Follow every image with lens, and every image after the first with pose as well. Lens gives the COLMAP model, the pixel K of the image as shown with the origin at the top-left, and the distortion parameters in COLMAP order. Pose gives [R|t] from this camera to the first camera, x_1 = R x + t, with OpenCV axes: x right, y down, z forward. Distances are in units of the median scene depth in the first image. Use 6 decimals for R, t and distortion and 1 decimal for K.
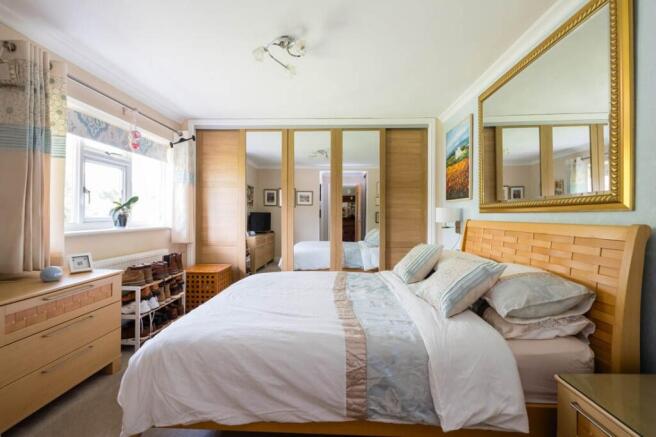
lens RADIAL K [[285.0, 0, 329.2], [0, 285.0, 213.7], [0, 0, 1]] dist [-0.001086, -0.000108]
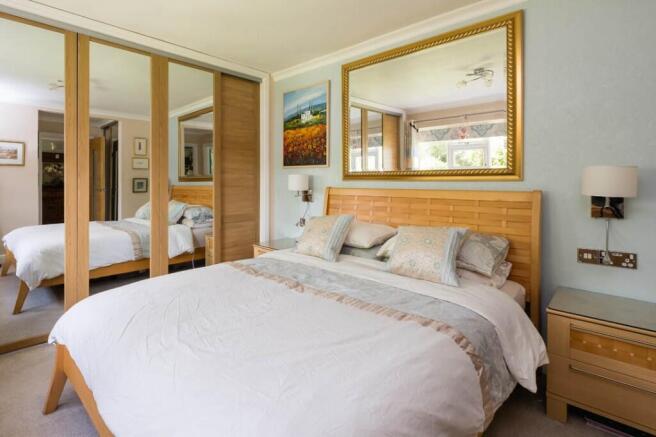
lens RADIAL K [[329.9, 0, 276.3], [0, 329.9, 182.5], [0, 0, 1]] dist [0.001149, 0.000322]
pose [[0.706854, -0.003509, 0.707351, -0.402864], [-0.003548, 0.999958, 0.008506, -0.004254], [-0.707351, -0.008522, 0.706812, 0.296855]]
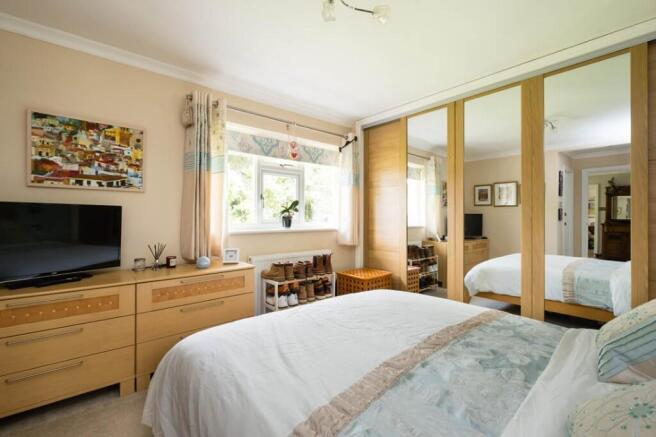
lens RADIAL K [[288.0, 0, 330.9], [0, 288.0, 213.8], [0, 0, 1]] dist [-0.001097, -0.000010]
pose [[0.682077, -0.011809, -0.731185, 0.219105], [0.006308, 0.999927, -0.010265, 0.003899], [0.731254, 0.002389, 0.682101, 0.300990]]
